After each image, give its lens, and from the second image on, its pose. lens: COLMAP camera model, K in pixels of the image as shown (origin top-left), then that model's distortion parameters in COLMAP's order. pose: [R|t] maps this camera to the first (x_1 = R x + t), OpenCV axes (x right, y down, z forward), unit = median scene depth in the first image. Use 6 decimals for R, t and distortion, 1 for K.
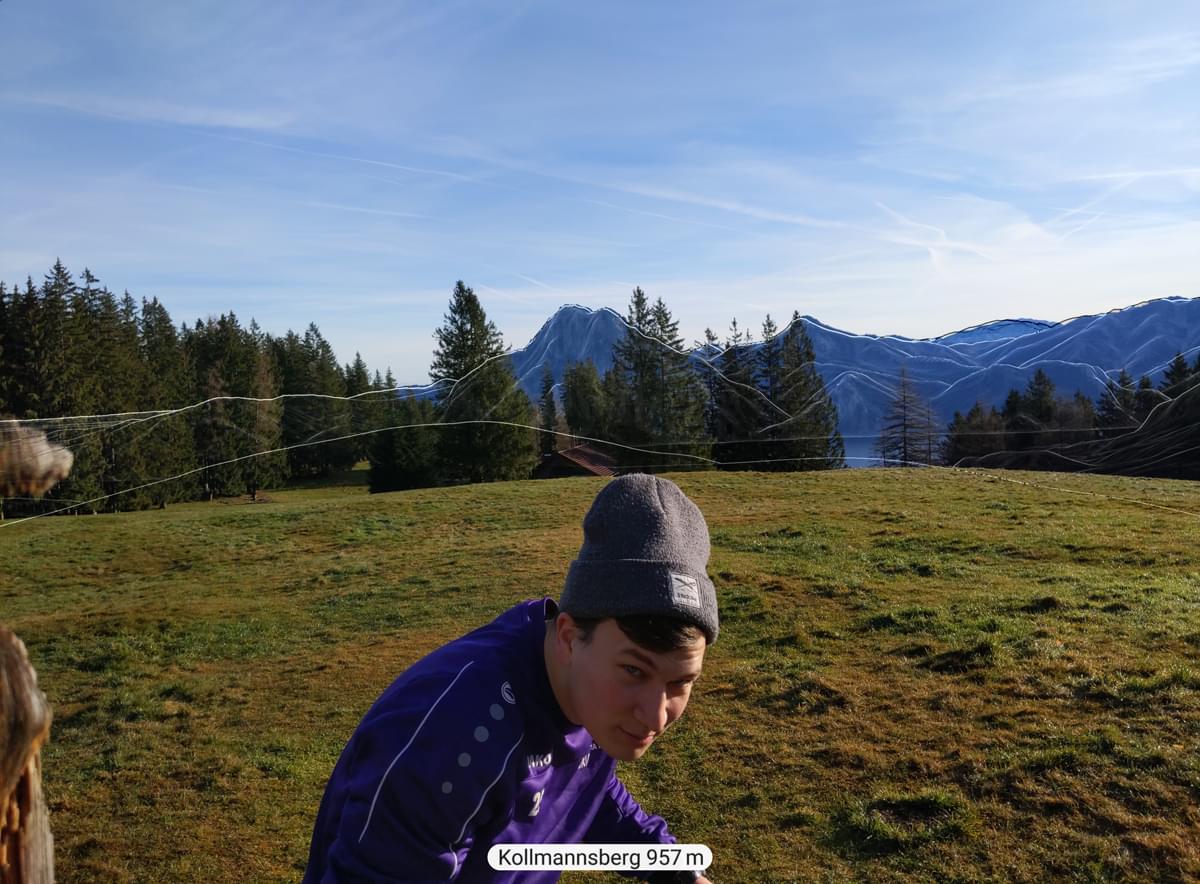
lens RADIAL K [[928.0, 0, 587.2], [0, 928.0, 413.7], [0, 0, 1]] dist [0.139929, -0.008145]
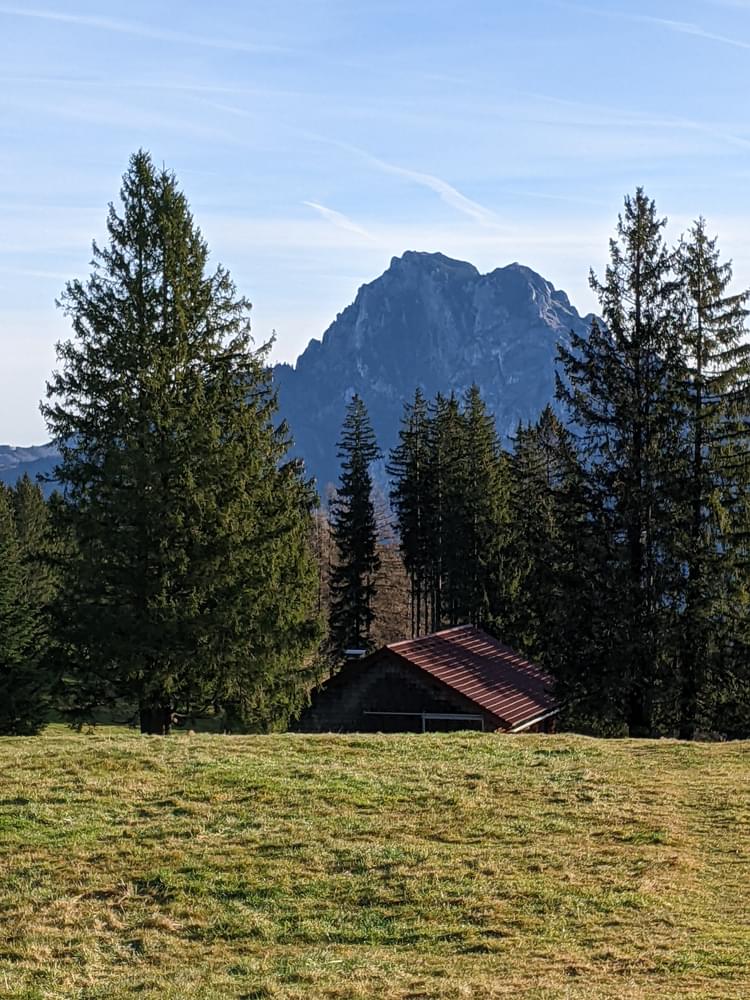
lens RADIAL K [[787.4, 0, 379.0], [0, 787.4, 493.5], [0, 0, 1]] dist [0.082557, -0.133713]
pose [[0.998786, 0.048900, 0.005887, -0.039927], [-0.048889, 0.998802, -0.002043, -0.015286], [-0.005980, 0.001753, 0.999981, 0.692438]]
